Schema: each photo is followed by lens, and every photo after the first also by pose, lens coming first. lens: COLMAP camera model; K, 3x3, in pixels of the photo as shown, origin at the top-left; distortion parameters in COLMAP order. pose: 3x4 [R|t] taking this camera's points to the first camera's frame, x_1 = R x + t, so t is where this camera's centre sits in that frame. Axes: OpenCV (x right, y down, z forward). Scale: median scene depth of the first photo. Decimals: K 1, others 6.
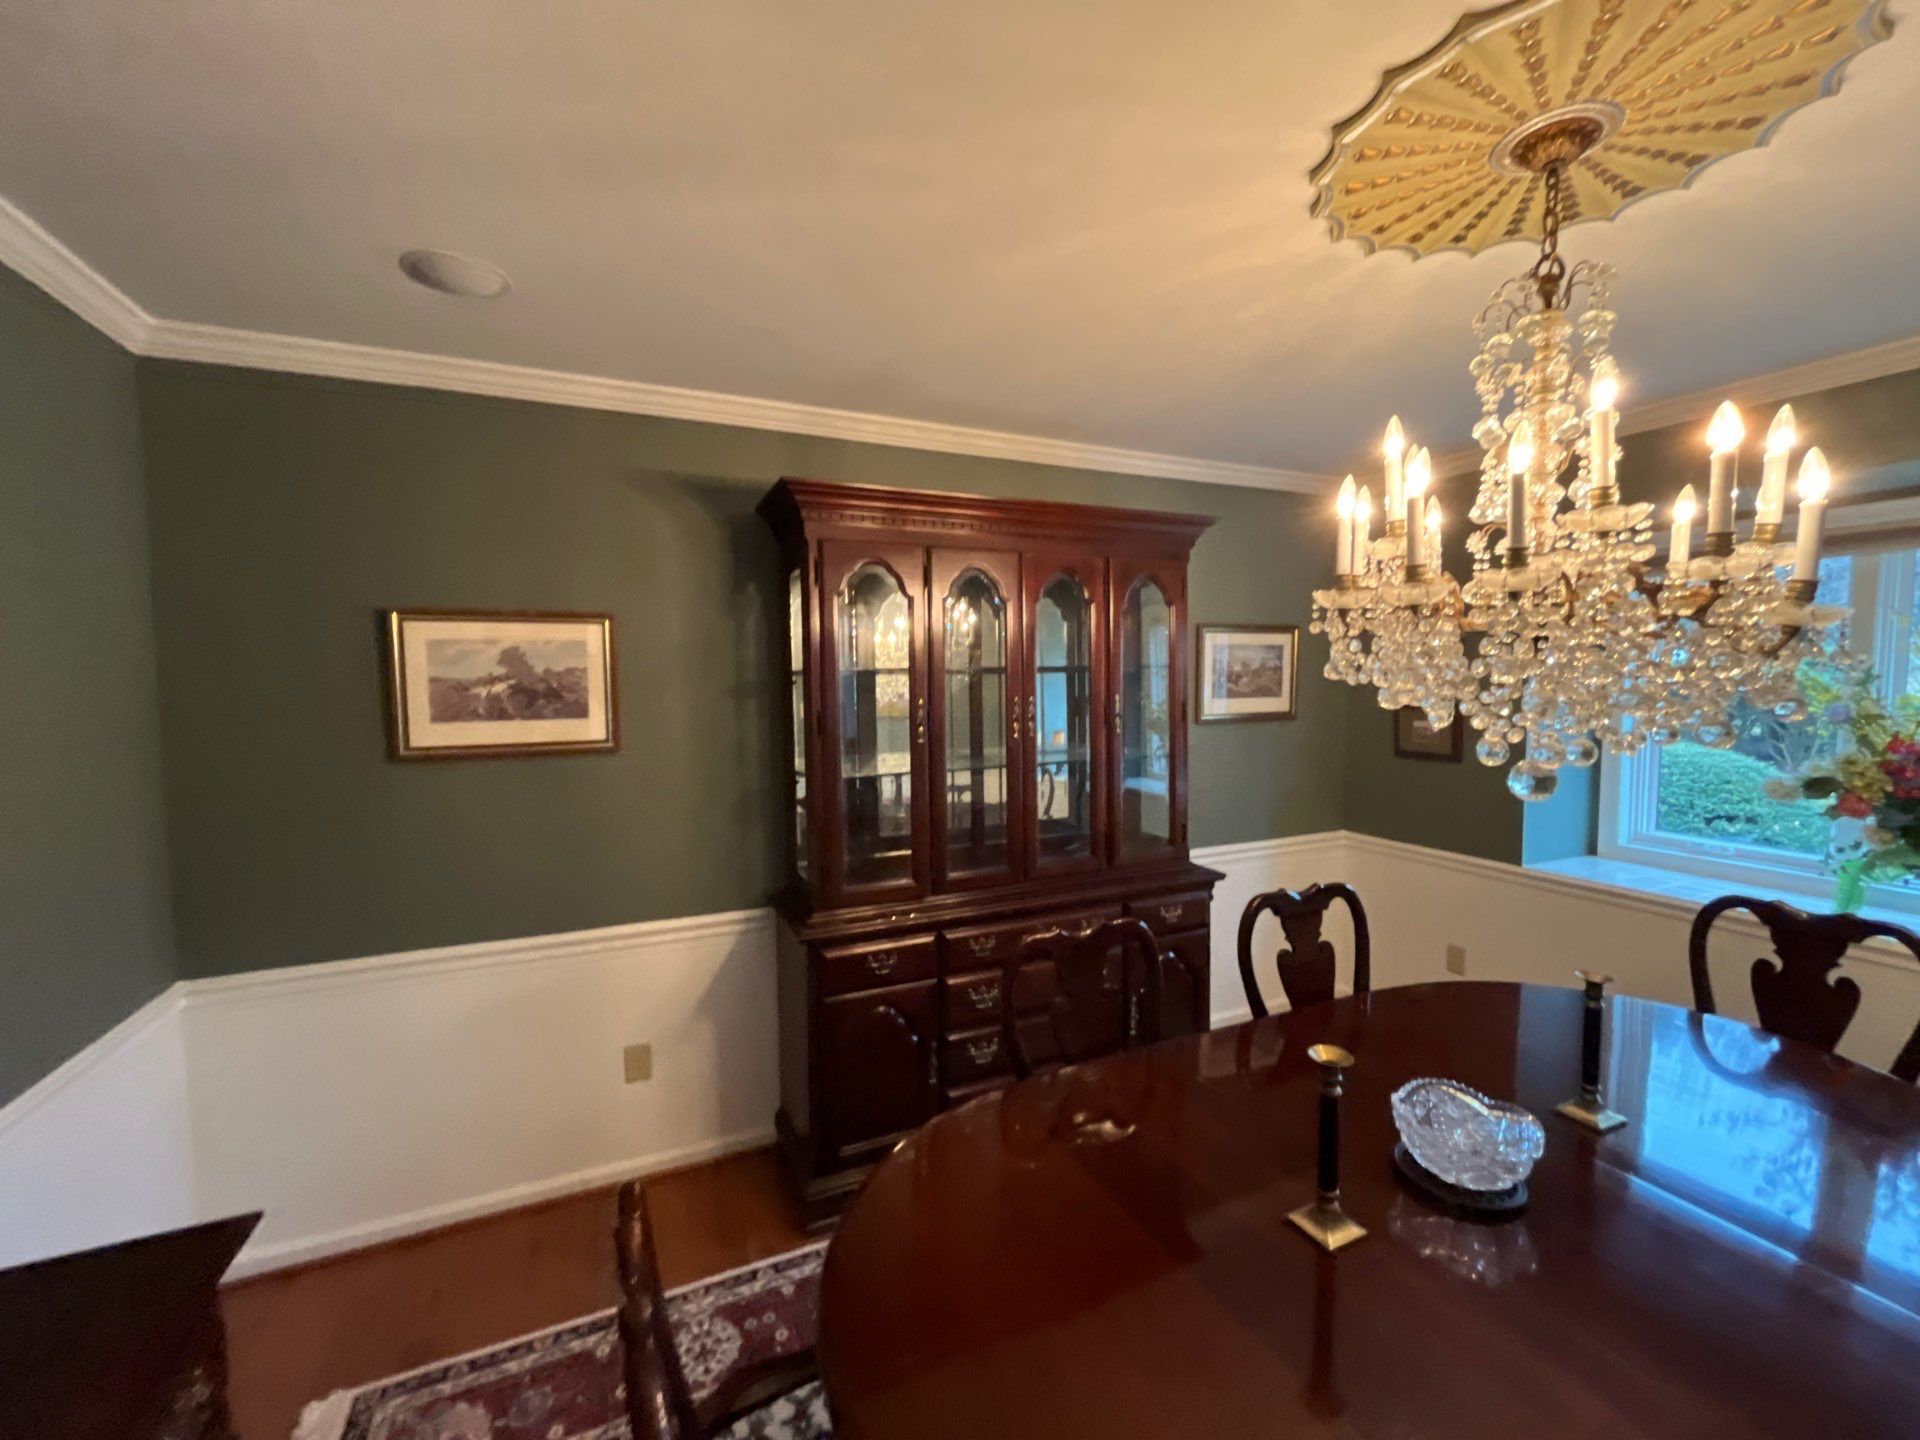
lens RADIAL K [[784.2, 0, 964.0], [0, 784.2, 720.2], [0, 0, 1]] dist [0.000727, 0.000076]
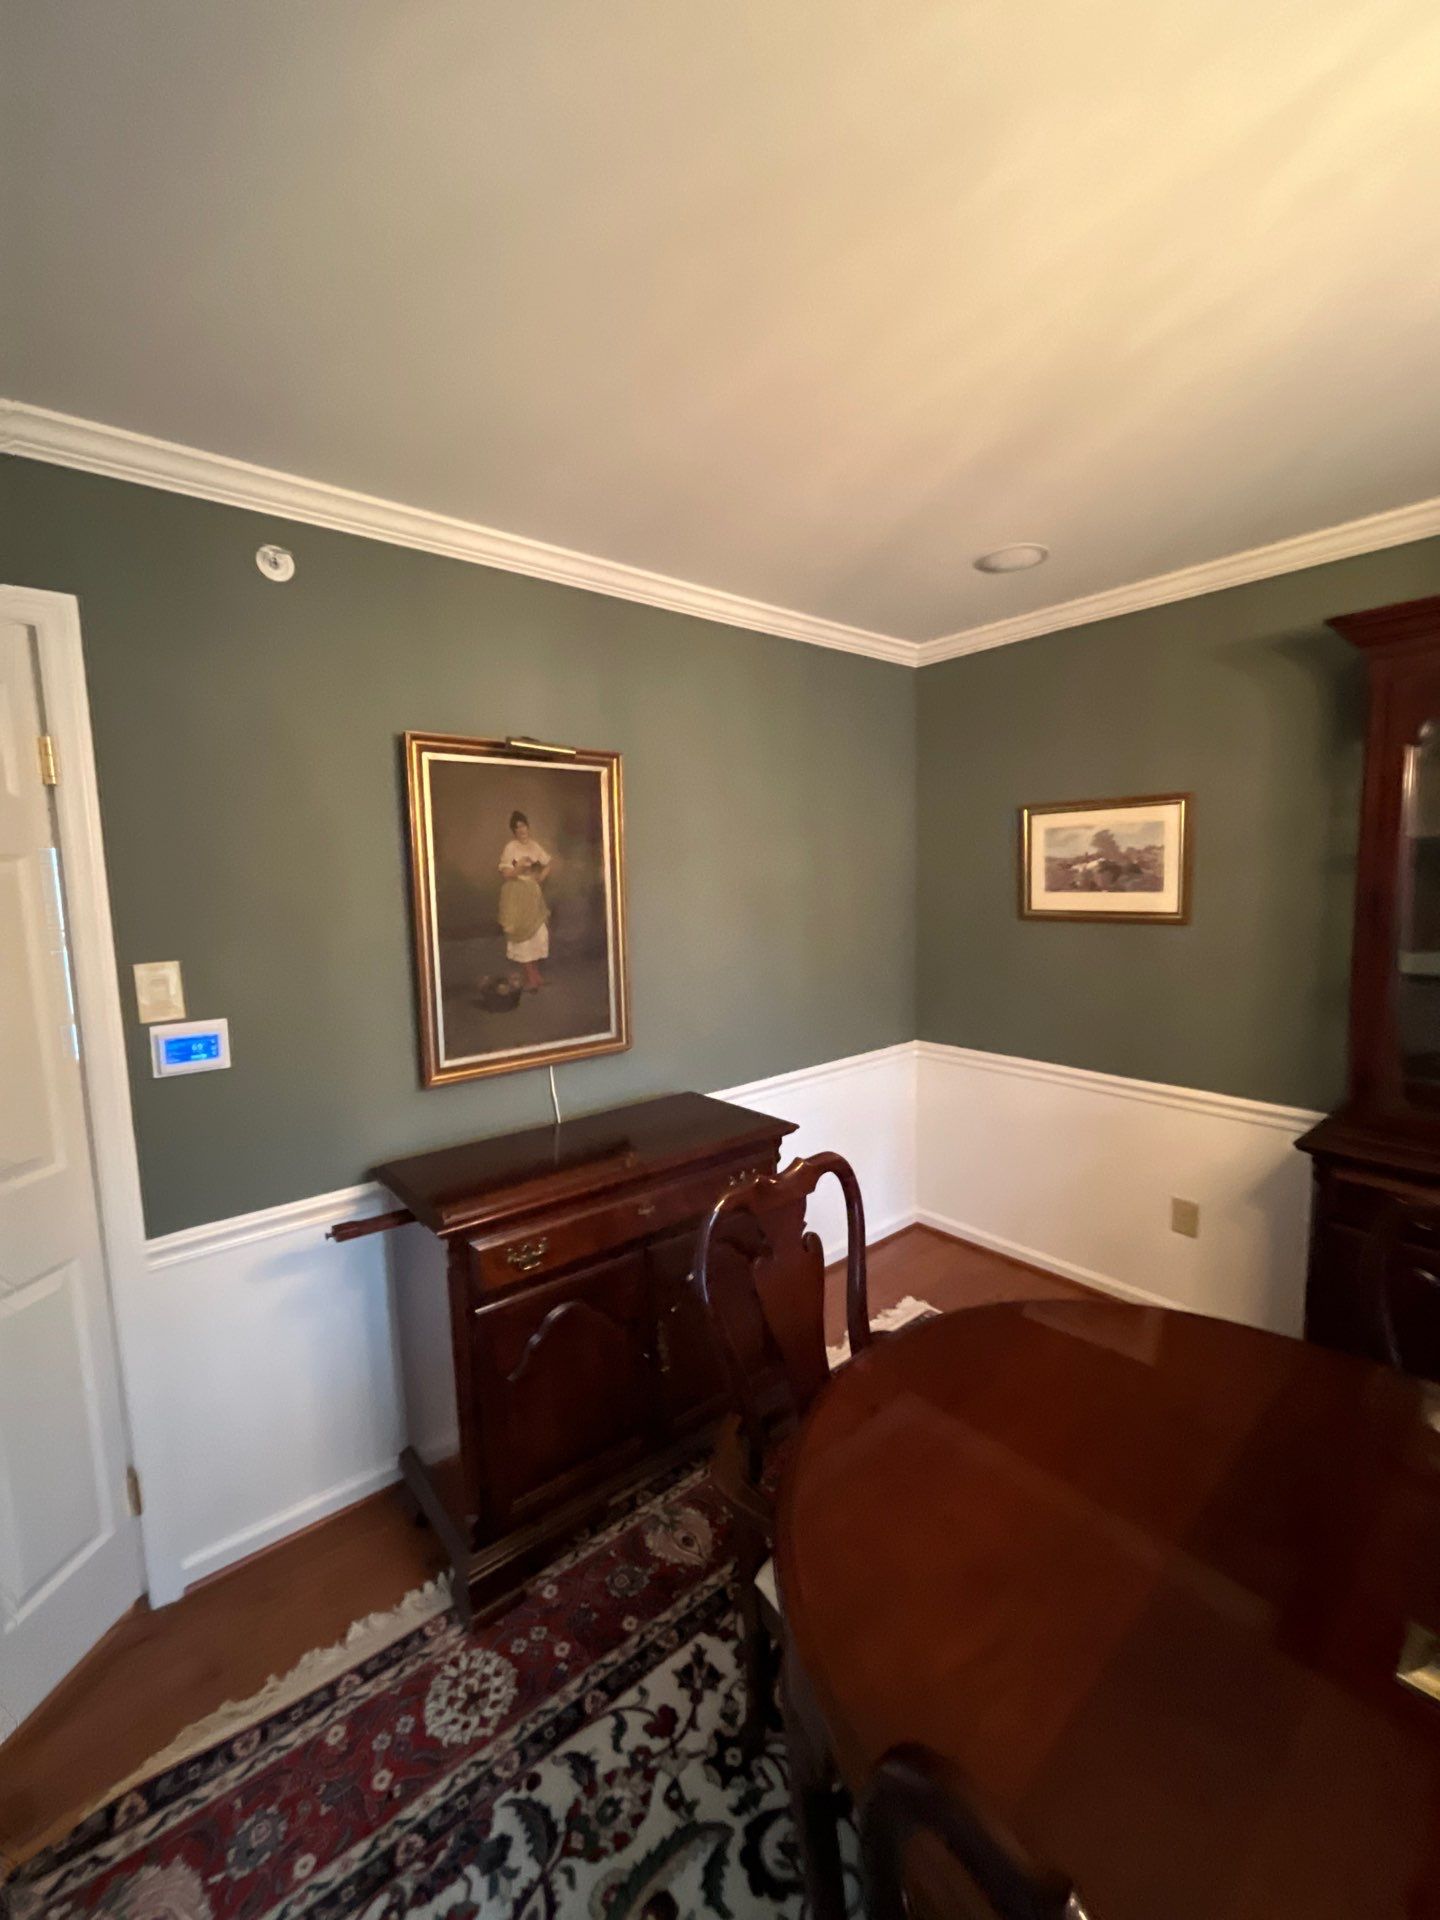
lens RADIAL K [[784.2, 0, 726.1], [0, 784.2, 947.6], [0, 0, 1]] dist [0.000727, 0.000076]
pose [[0.283857, 0.095480, -0.954101, 0.420811], [-0.032227, 0.995418, 0.090026, -0.004369], [0.958325, 0.005194, 0.285634, 0.106567]]
